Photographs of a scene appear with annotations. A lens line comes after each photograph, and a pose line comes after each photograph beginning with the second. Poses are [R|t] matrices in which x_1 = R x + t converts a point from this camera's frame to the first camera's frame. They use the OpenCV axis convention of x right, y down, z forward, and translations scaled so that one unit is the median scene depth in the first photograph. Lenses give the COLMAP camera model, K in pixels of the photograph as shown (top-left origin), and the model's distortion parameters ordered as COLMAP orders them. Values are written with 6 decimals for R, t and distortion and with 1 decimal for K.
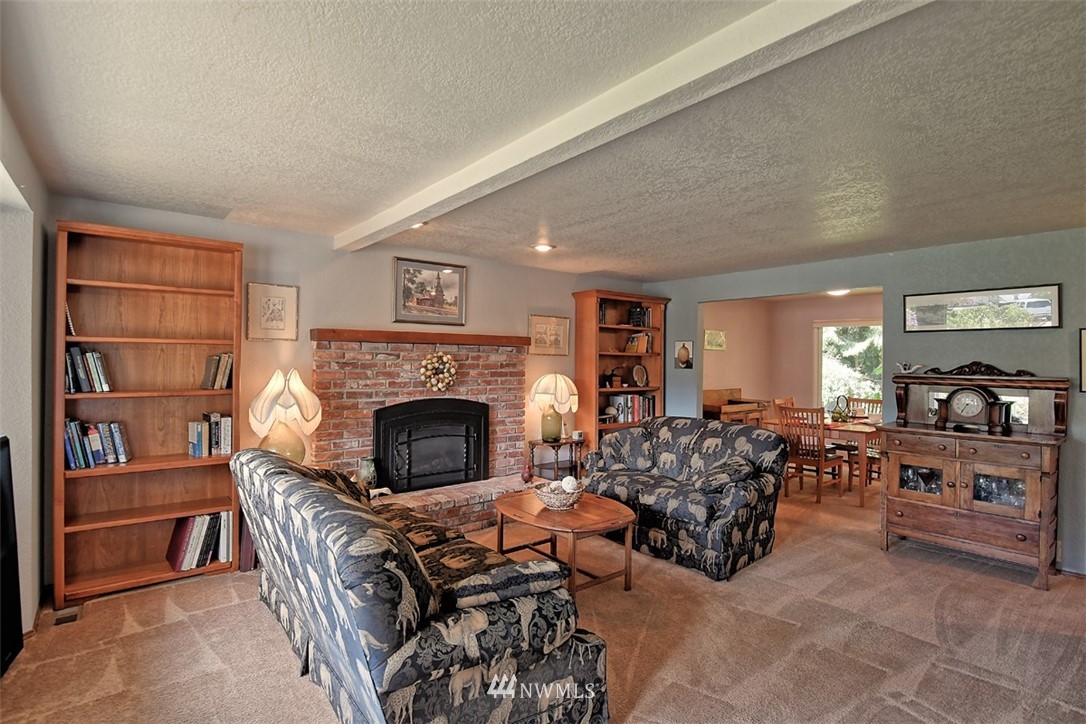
lens RADIAL K [[530.5, 0, 538.4], [0, 530.5, 357.1], [0, 0, 1]] dist [-0.010680, -0.000490]
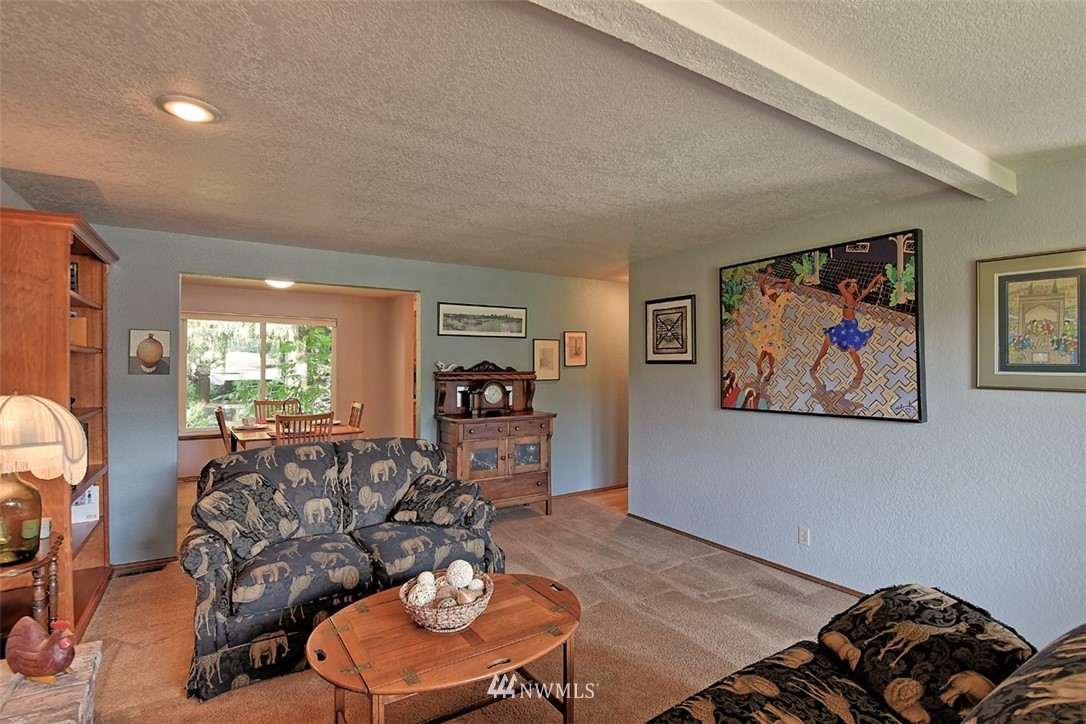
lens RADIAL K [[530.5, 0, 538.4], [0, 530.5, 357.1], [0, 0, 1]] dist [-0.010680, -0.000490]
pose [[0.103456, 0.001166, 0.994633, -0.433727], [-0.005976, 0.999982, -0.000550, -0.001140], [-0.994616, -0.005887, 0.103461, 0.713451]]
